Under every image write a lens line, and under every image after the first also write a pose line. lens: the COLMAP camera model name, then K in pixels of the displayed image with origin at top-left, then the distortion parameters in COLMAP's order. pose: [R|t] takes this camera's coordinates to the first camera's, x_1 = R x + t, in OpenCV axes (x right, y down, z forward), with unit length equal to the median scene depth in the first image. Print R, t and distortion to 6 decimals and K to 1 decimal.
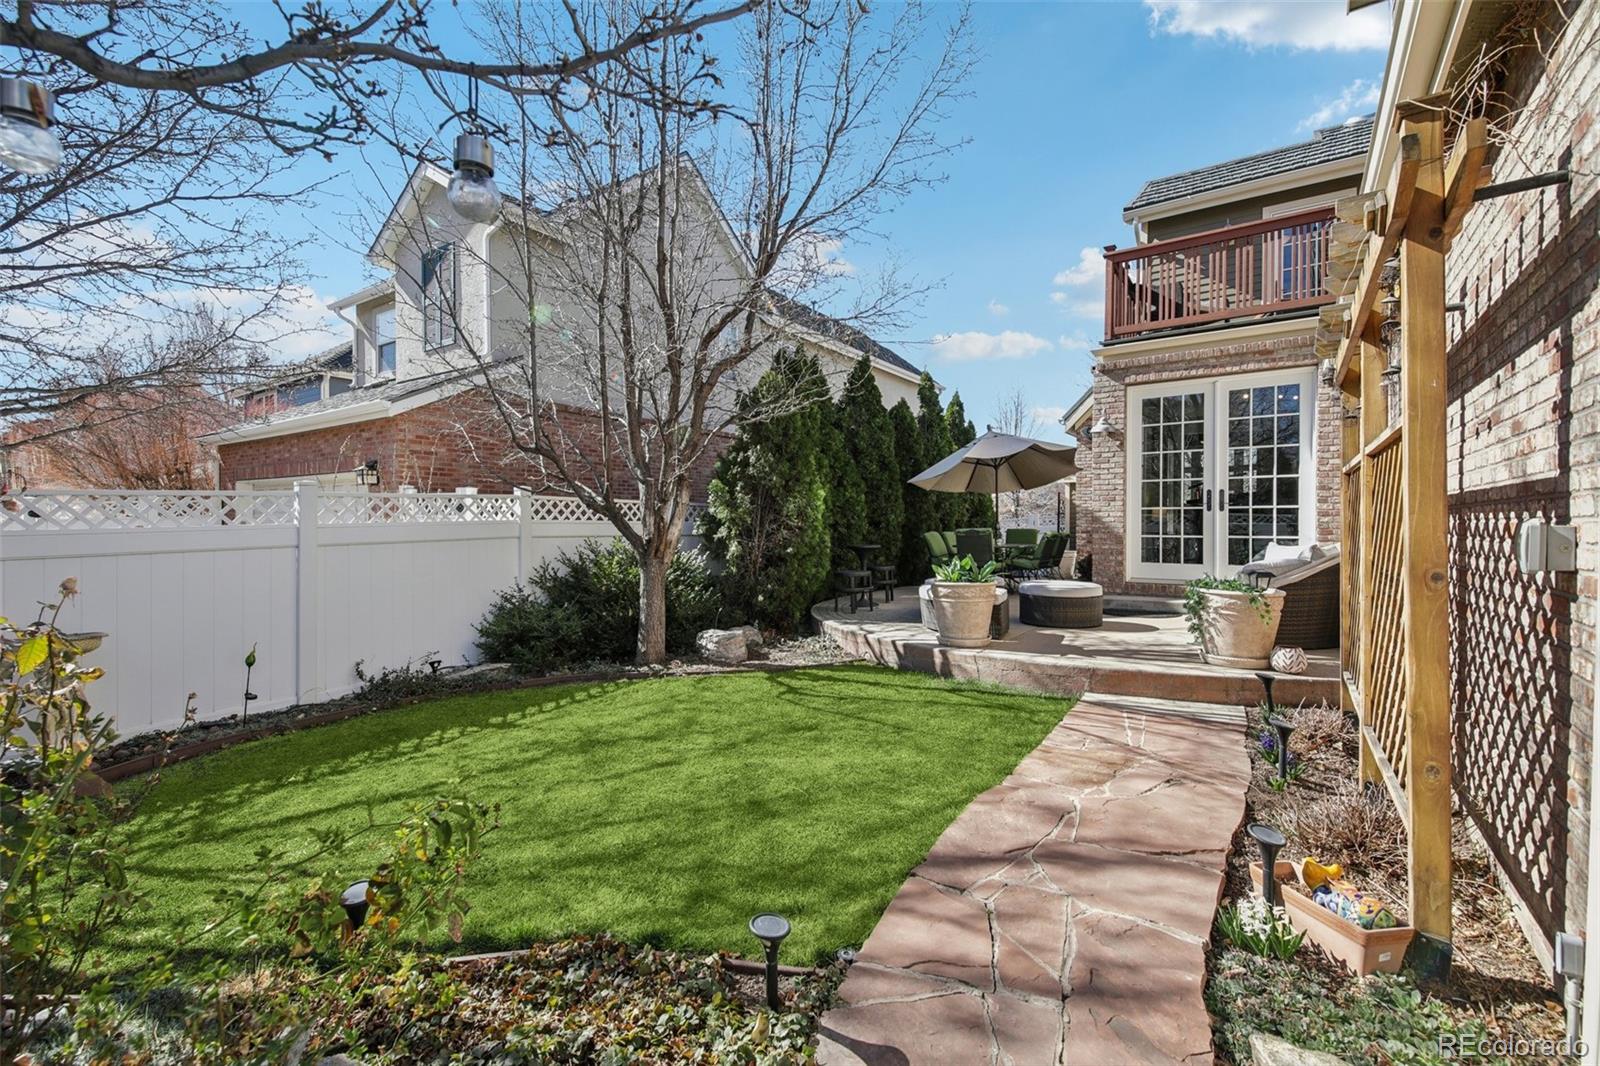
lens RADIAL K [[694.4, 0, 800.0], [0, 694.4, 533.0], [0, 0, 1]] dist [-0.000133, -0.000006]
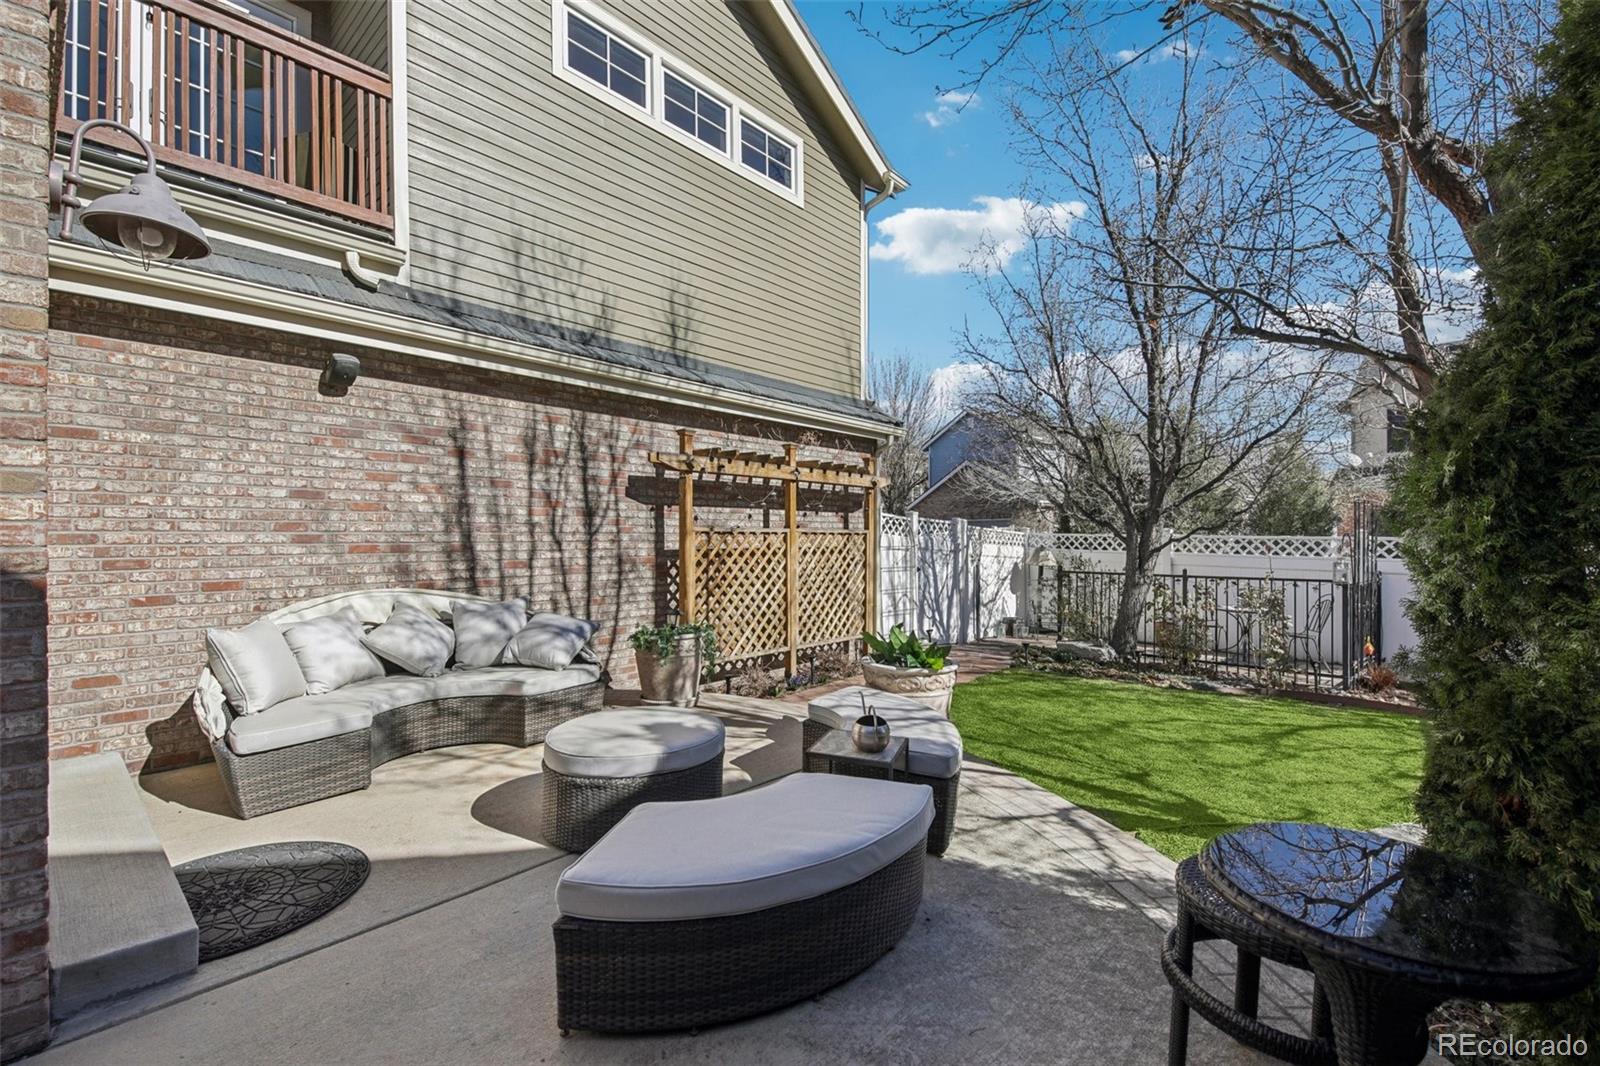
lens RADIAL K [[694.1, 0, 800.0], [0, 694.1, 533.0], [0, 0, 1]] dist [0.031553, -0.000022]
pose [[-0.994232, -0.002613, 0.107216, 0.361934], [-0.002057, 0.999984, 0.005300, -0.085006], [-0.107228, 0.005048, -0.994222, 2.268104]]
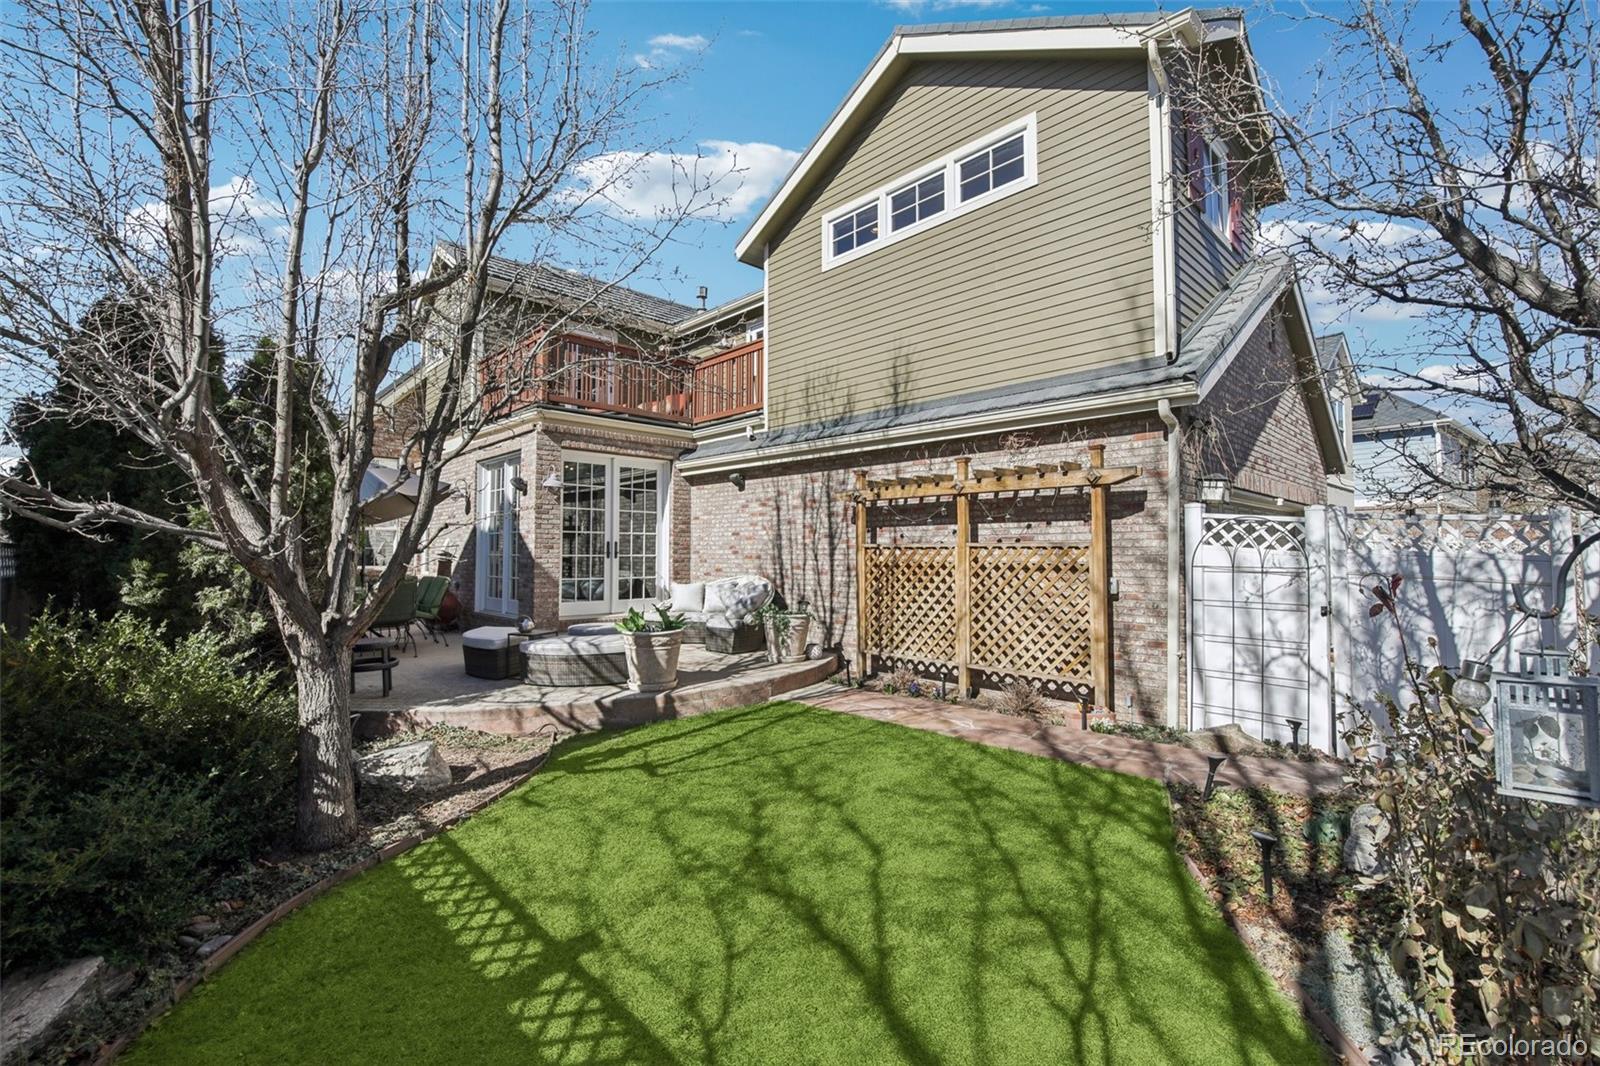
lens RADIAL K [[690.9, 0, 800.0], [0, 690.9, 533.0], [0, 0, 1]] dist [-0.024259, 0.000011]
pose [[0.186750, 0.028535, 0.981993, -1.056468], [0.007490, 0.999508, -0.030469, -0.064298], [-0.982379, 0.013046, 0.186445, 0.751669]]
